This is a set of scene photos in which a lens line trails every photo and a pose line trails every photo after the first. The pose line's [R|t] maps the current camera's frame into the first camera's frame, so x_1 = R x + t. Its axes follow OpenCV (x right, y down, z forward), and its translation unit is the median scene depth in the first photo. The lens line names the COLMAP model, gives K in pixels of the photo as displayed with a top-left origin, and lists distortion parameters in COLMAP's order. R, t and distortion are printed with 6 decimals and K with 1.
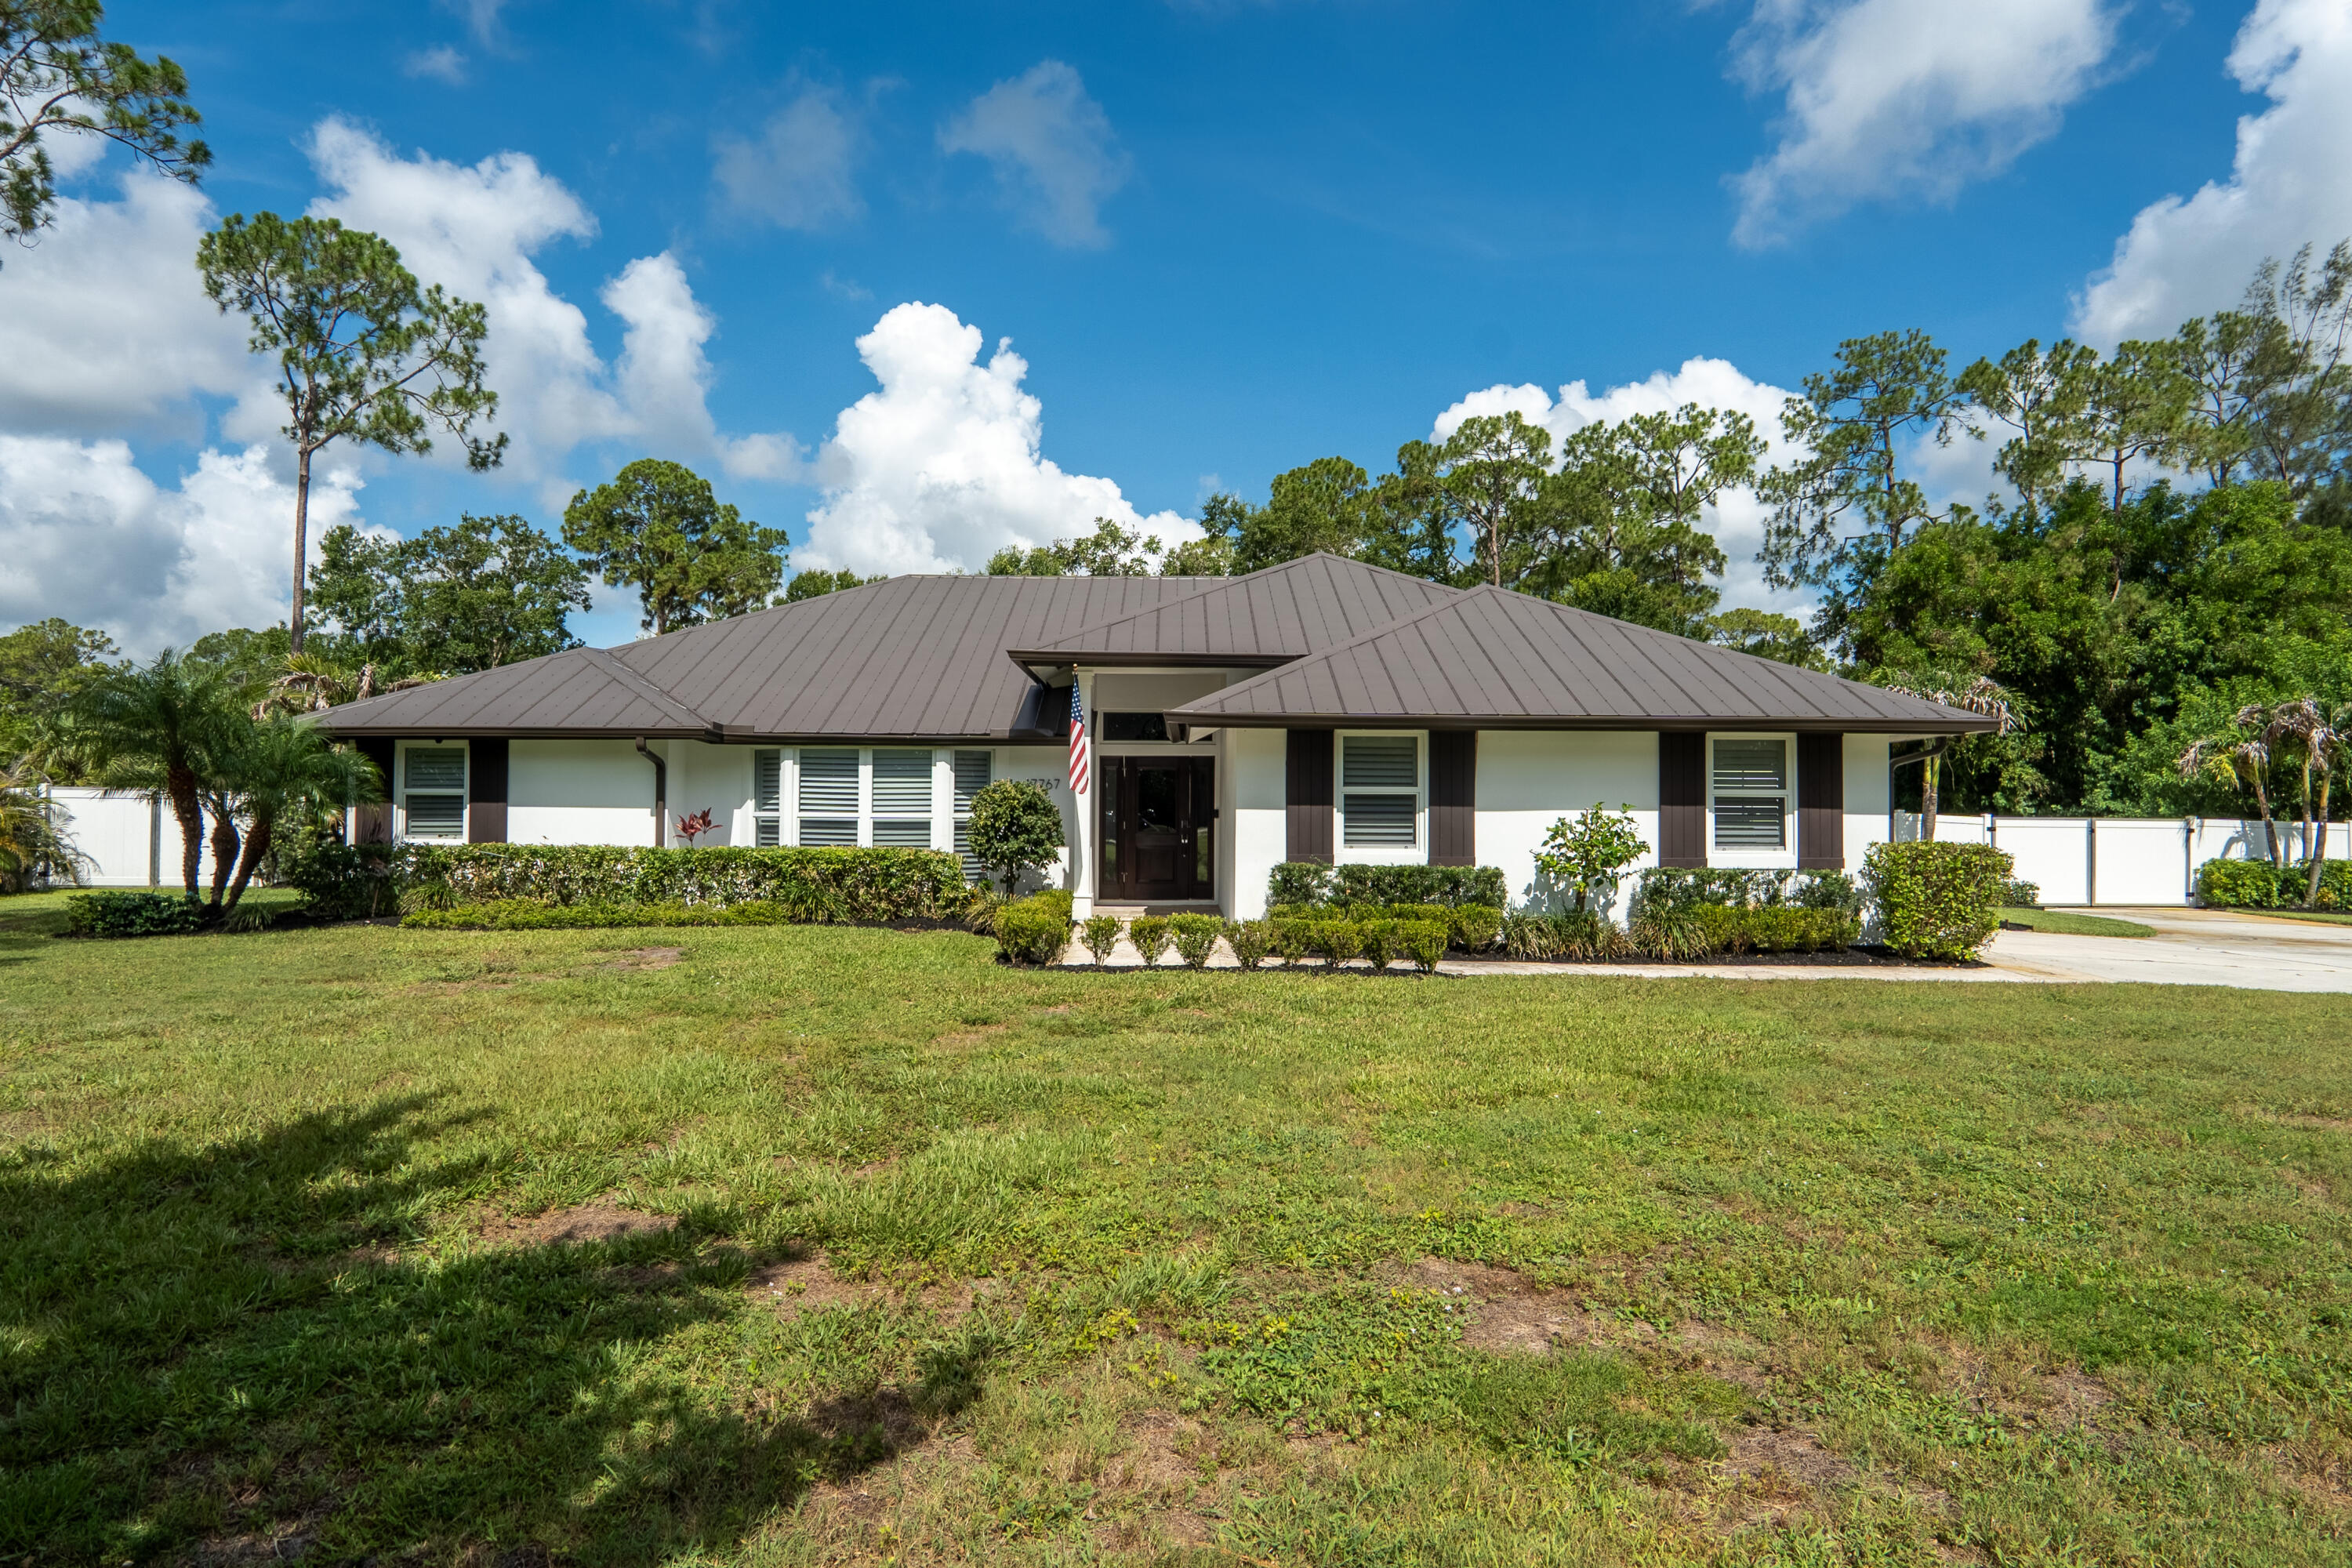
lens RADIAL K [[1249.2, 0, 1165.6], [0, 1249.2, 787.3], [0, 0, 1]] dist [-0.035631, 0.000212]
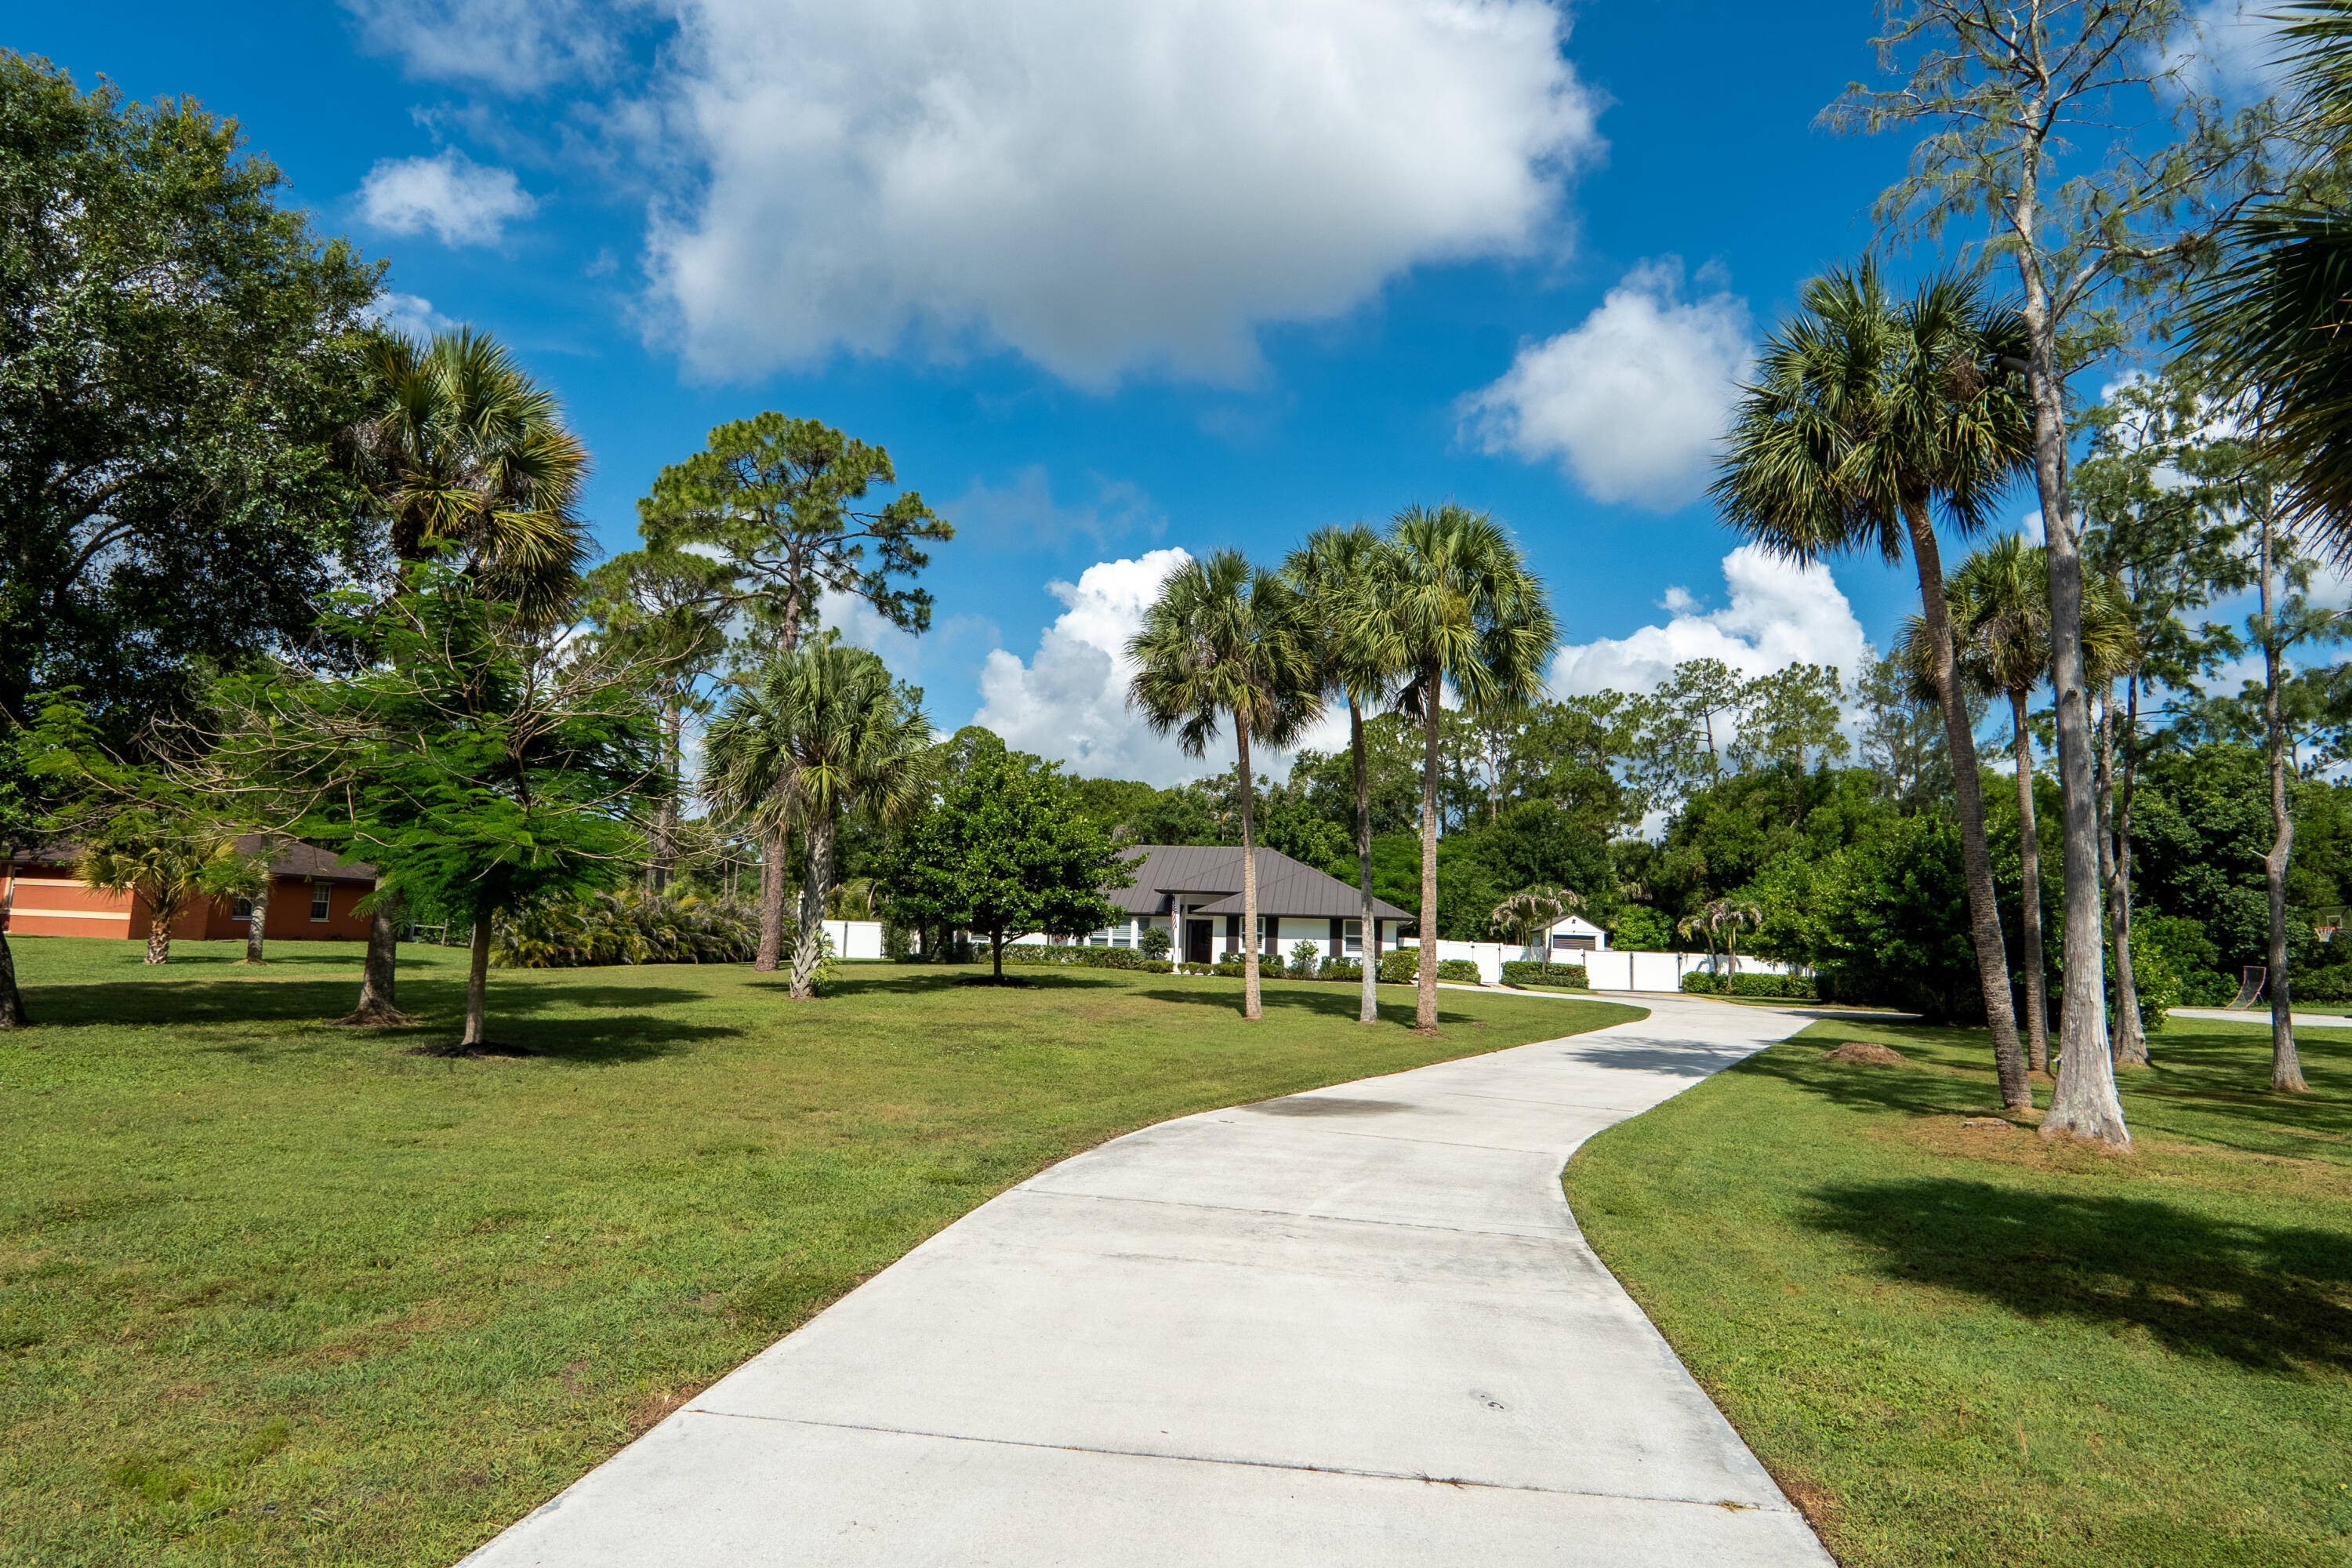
lens RADIAL K [[1249.2, 0, 1165.6], [0, 1249.2, 787.3], [0, 0, 1]] dist [-0.035631, 0.000212]
pose [[0.987878, 0.005520, -0.155133, 0.404139], [-0.021749, 0.994432, -0.103114, -0.032586], [0.153700, 0.105238, 0.982497, -2.224168]]
